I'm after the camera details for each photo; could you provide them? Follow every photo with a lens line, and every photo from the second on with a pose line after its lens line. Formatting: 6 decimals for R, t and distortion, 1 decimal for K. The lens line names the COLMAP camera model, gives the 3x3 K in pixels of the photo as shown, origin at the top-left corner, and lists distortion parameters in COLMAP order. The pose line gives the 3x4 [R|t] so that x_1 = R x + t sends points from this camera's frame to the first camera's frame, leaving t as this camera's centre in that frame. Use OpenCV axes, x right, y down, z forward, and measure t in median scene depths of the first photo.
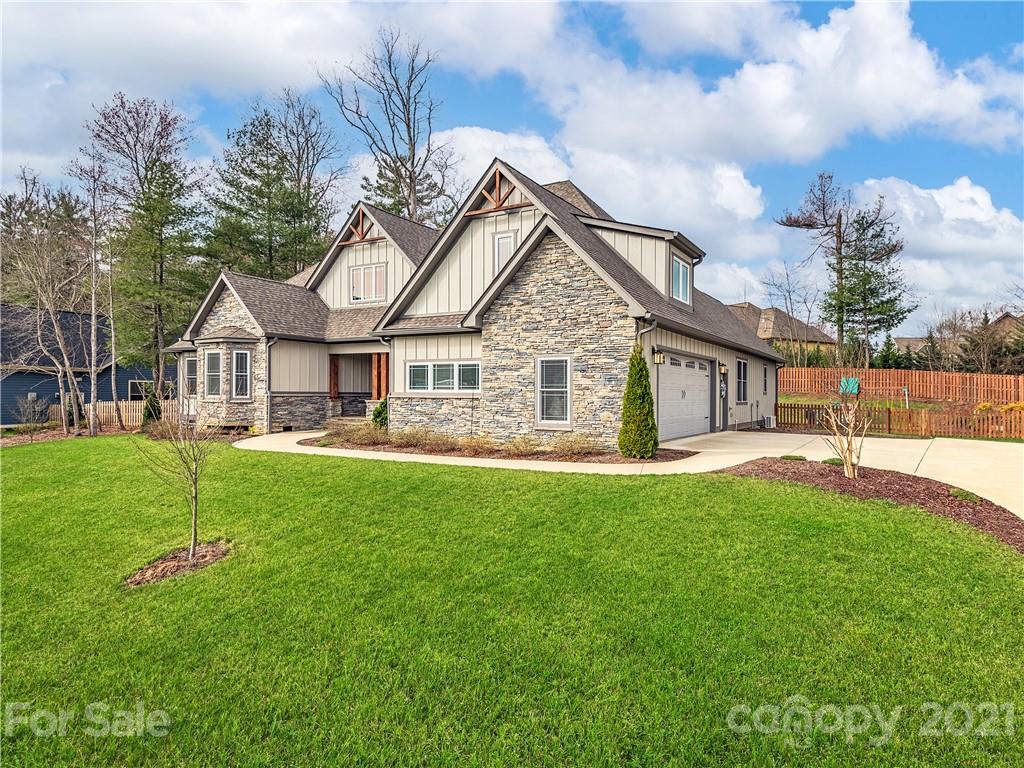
lens RADIAL K [[536.5, 0, 504.6], [0, 536.5, 388.9], [0, 0, 1]] dist [0.026552, -0.011221]
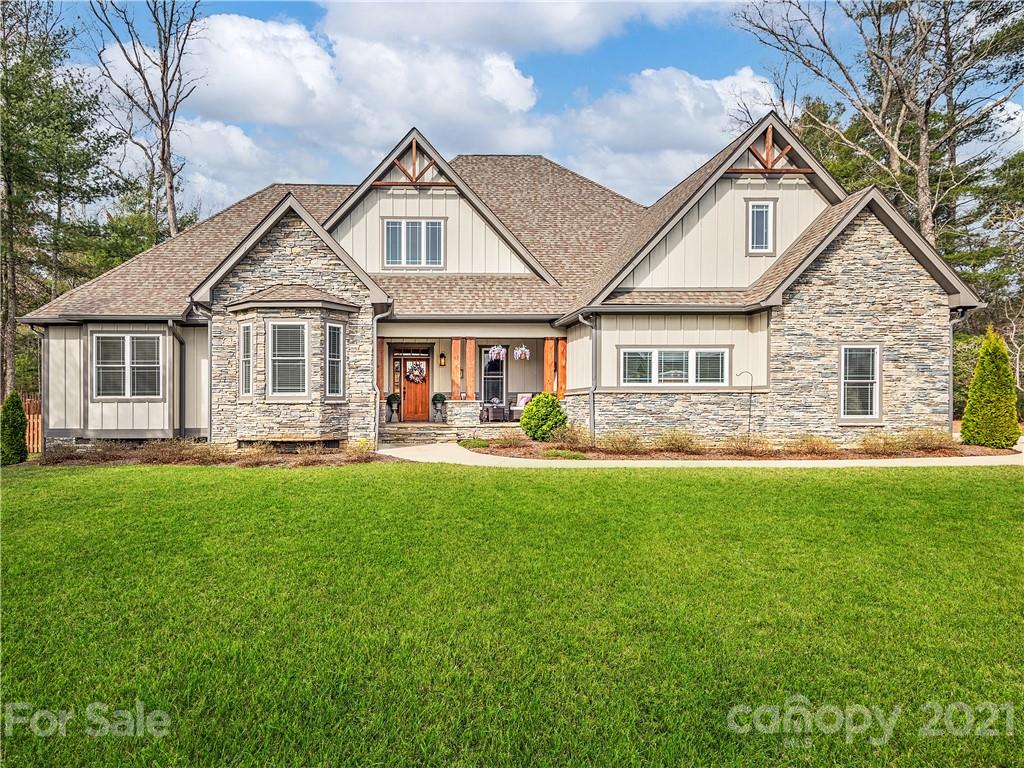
lens RADIAL K [[536.5, 0, 511.3], [0, 536.5, 388.0], [0, 0, 1]] dist [0.026552, -0.011221]
pose [[0.884202, 0.000530, 0.467104, -0.823015], [0.004060, 0.999953, -0.008820, 0.018074], [-0.467087, 0.009695, 0.884158, 0.451669]]
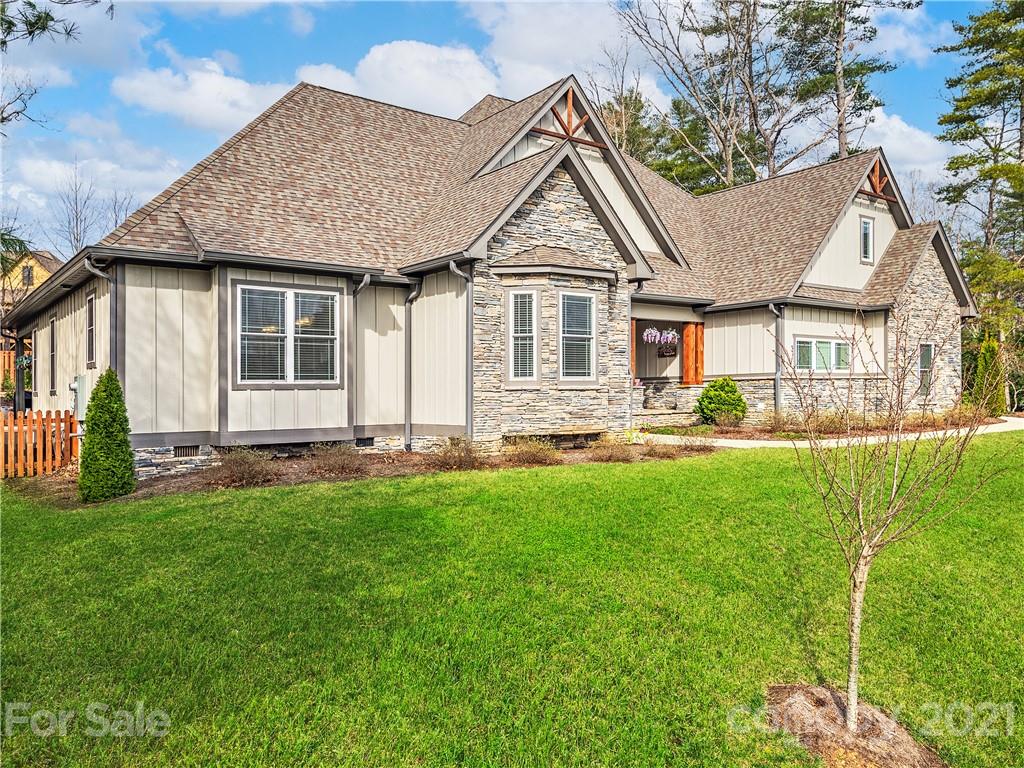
lens RADIAL K [[735.6, 0, 514.3], [0, 735.6, 379.6], [0, 0, 1]] dist [-0.000177, 0.003286]
pose [[0.468471, 0.000099, 0.883479, -1.669037], [0.001074, 0.999999, -0.000682, 0.021176], [-0.883478, 0.001269, 0.468470, 0.995122]]
